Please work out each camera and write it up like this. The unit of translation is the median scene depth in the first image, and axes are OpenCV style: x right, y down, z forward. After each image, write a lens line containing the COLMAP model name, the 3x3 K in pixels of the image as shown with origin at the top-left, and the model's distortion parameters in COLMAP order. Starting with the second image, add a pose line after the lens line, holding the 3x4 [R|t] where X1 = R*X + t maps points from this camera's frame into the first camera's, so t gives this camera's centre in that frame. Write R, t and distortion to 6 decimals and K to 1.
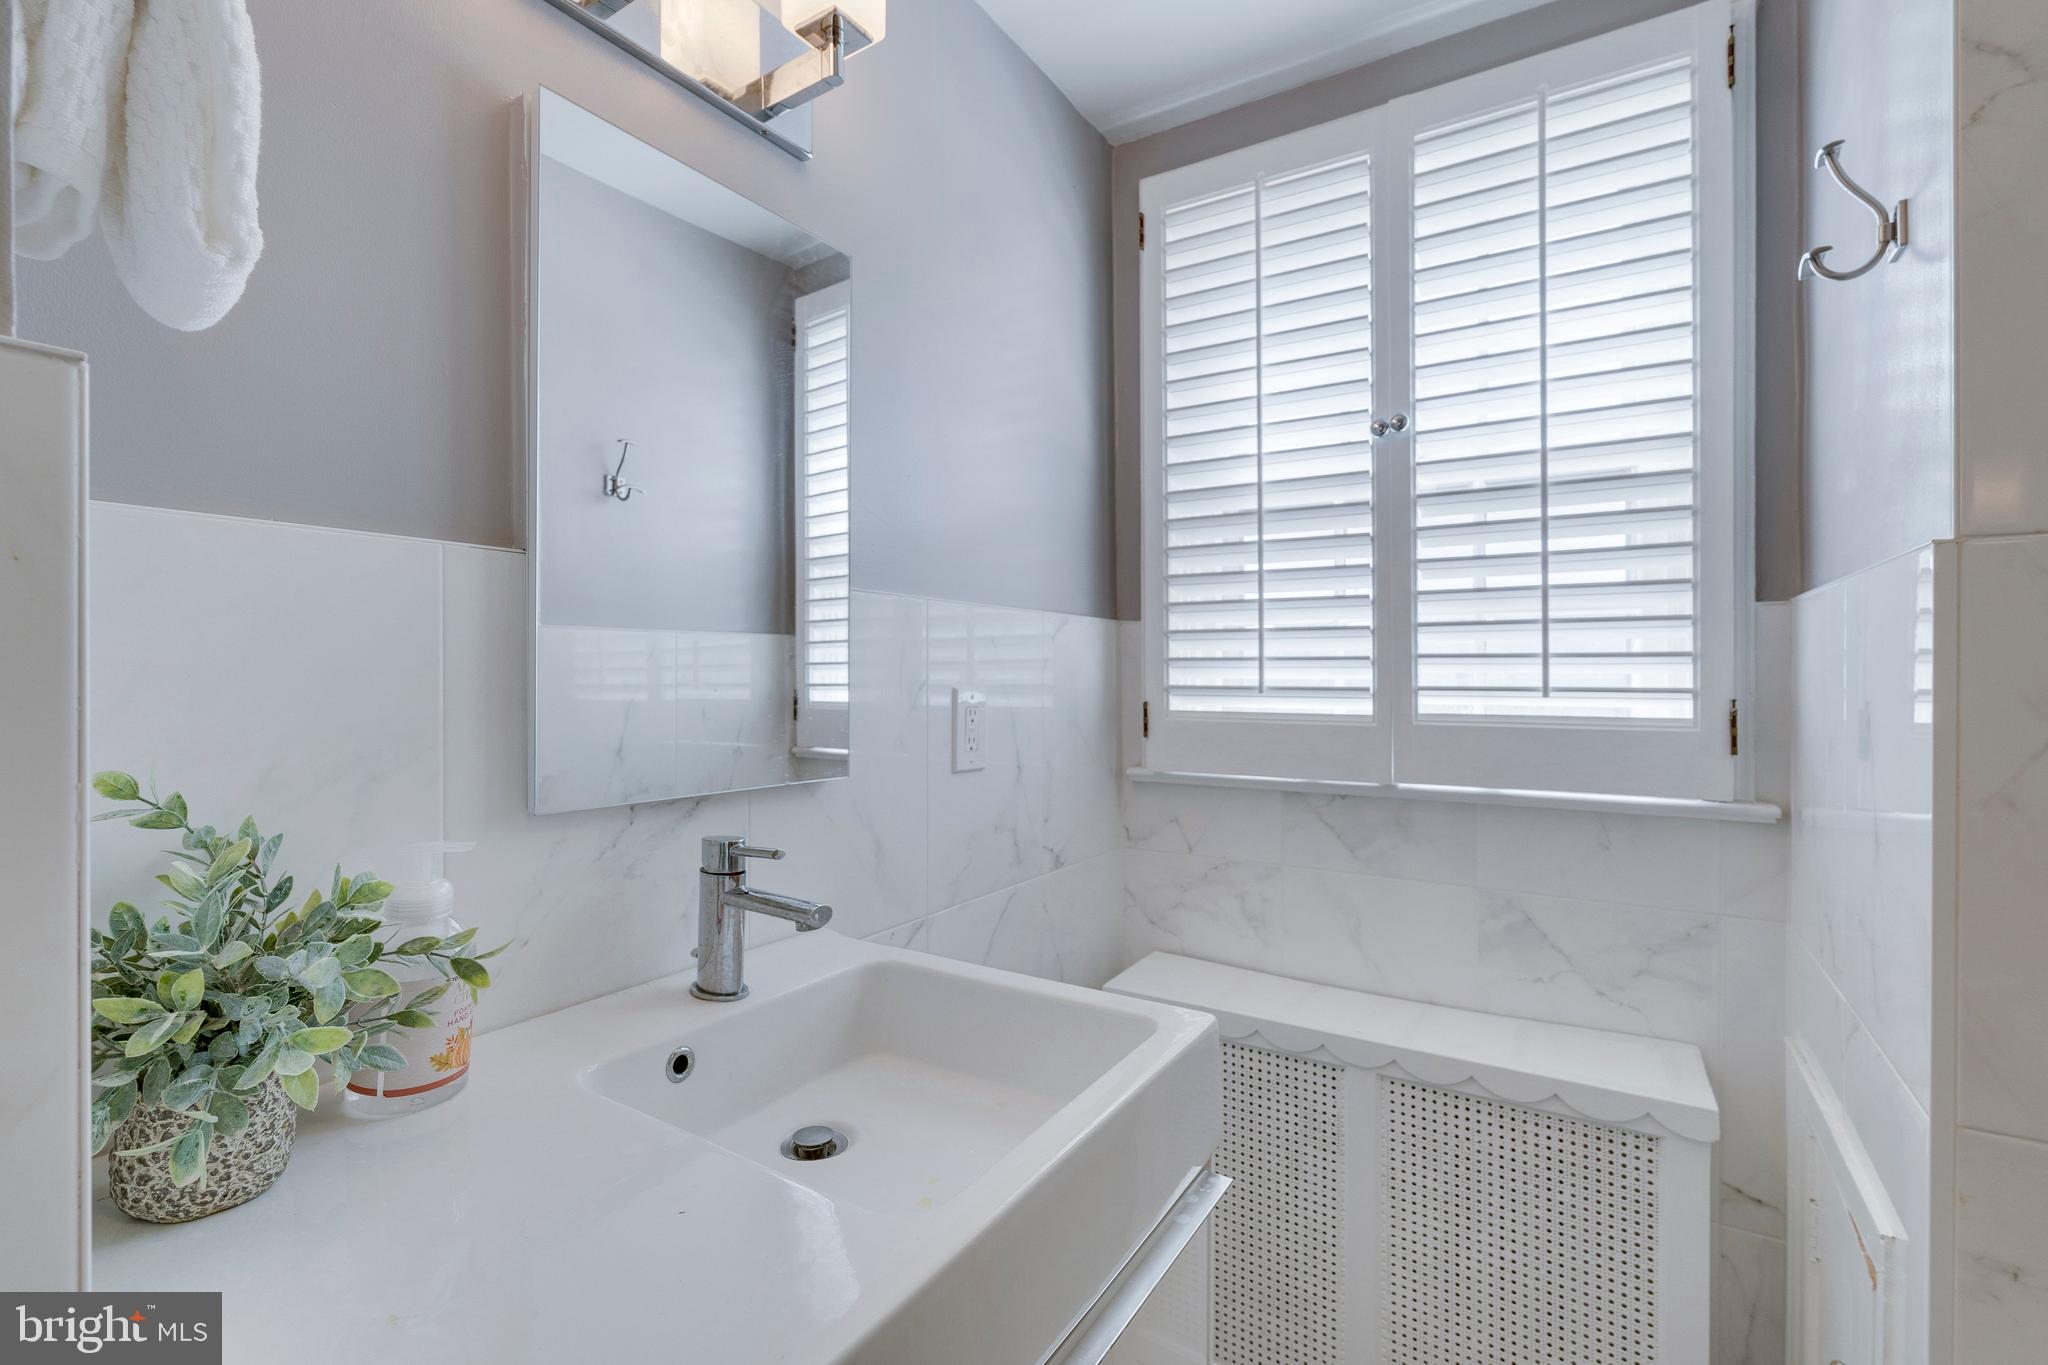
lens RADIAL K [[942.0, 0, 1020.8], [0, 942.0, 665.1], [0, 0, 1]] dist [-0.003226, -0.000063]
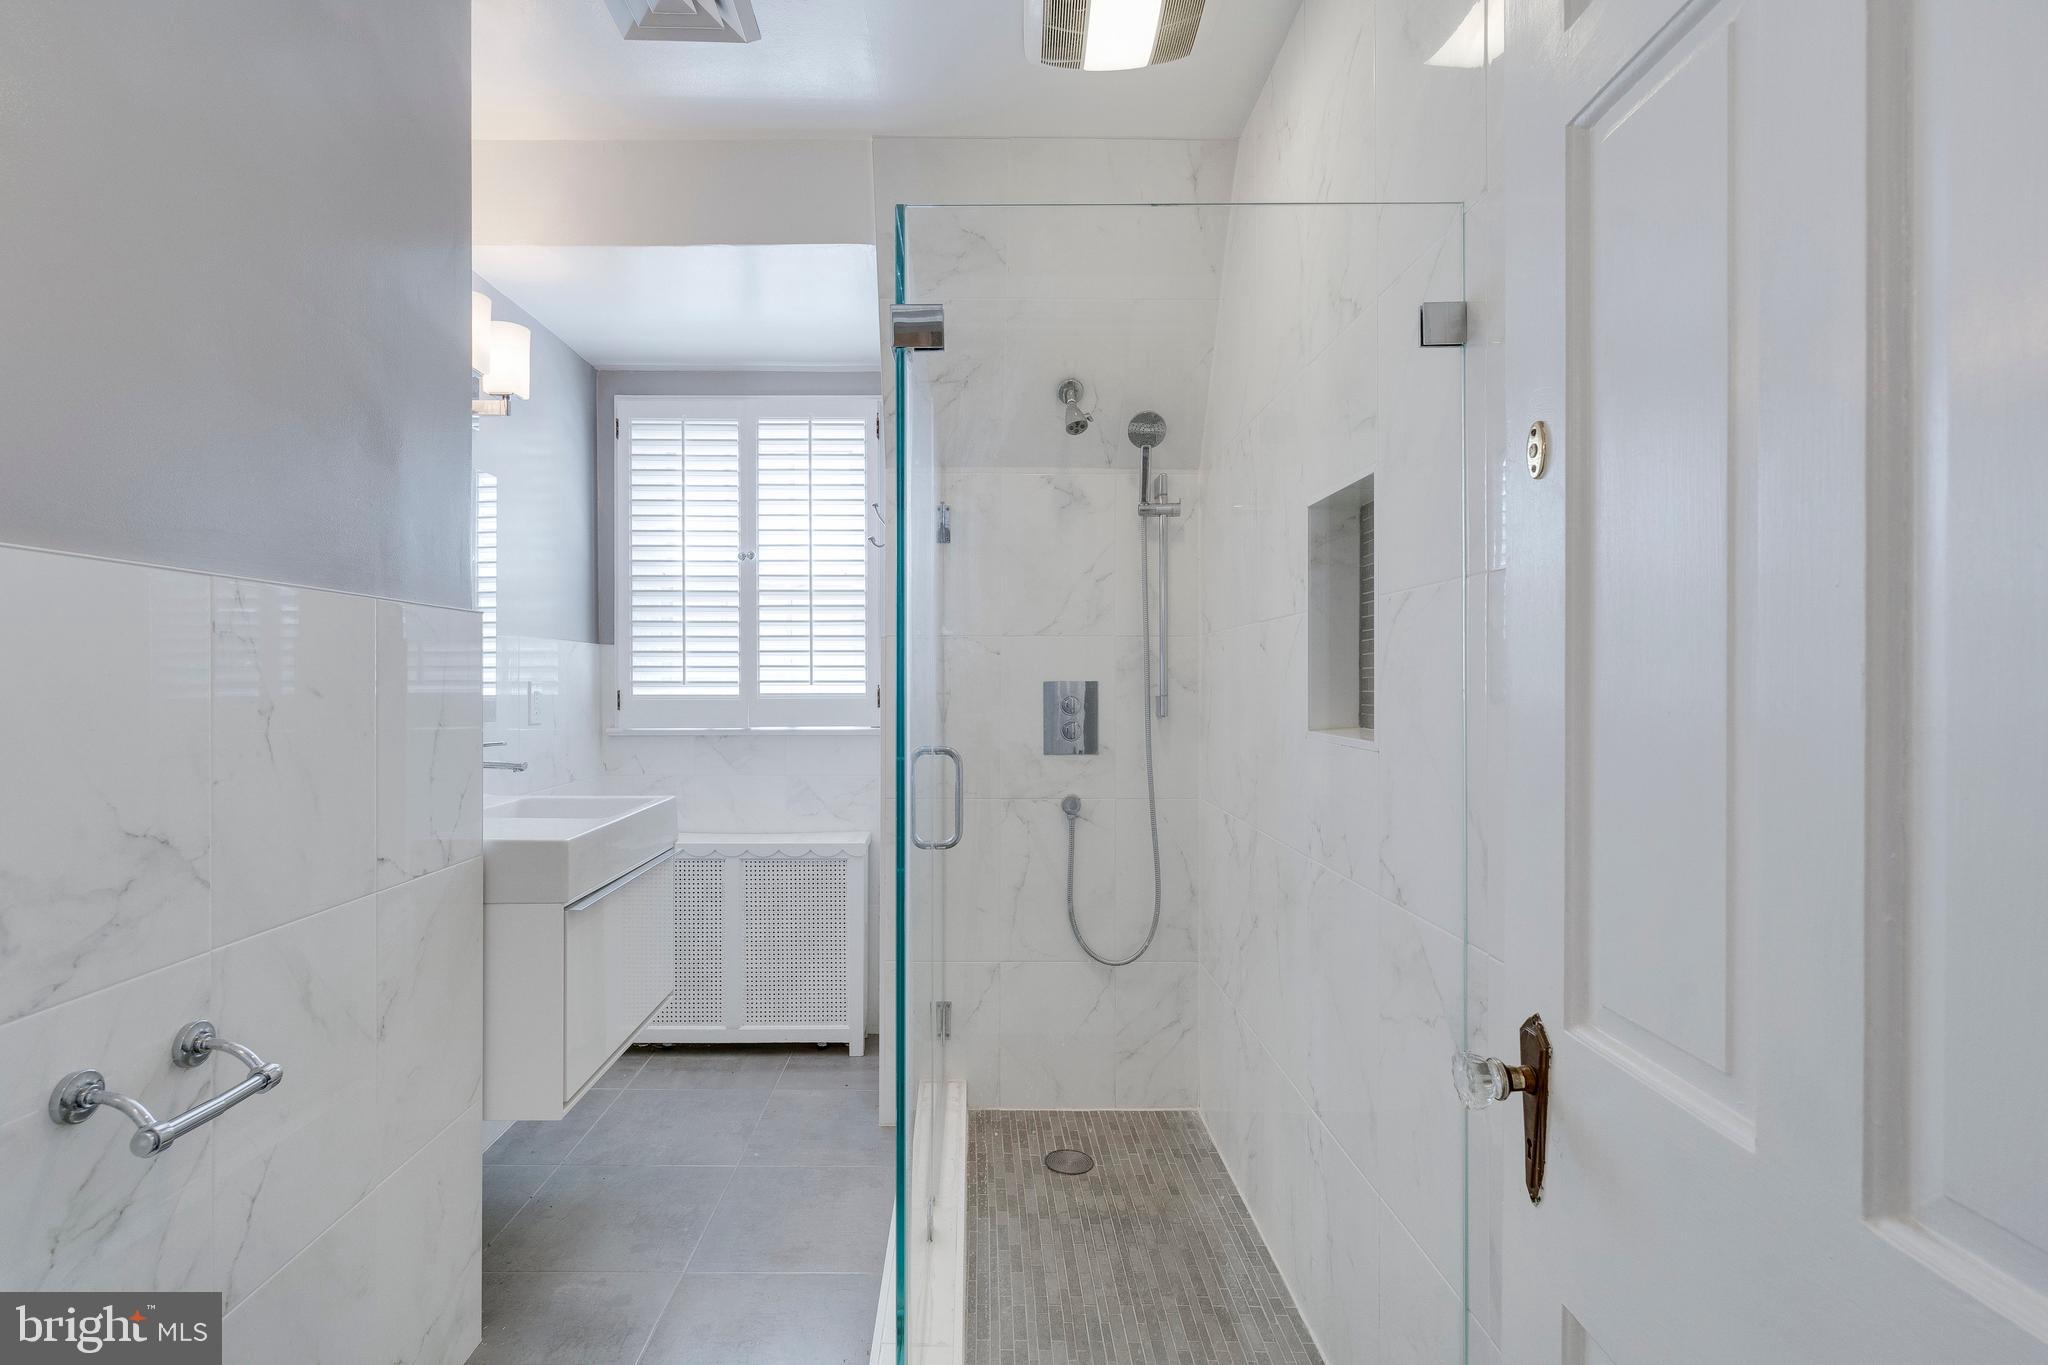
lens RADIAL K [[1214.4, 0, 1021.8], [0, 1214.4, 688.2], [0, 0, 1]] dist [-0.003580, -0.001169]
pose [[0.851327, -0.003054, 0.524627, -0.493591], [-0.003972, 0.999917, 0.012266, 0.004211], [-0.524620, -0.012526, 0.851244, -1.586251]]
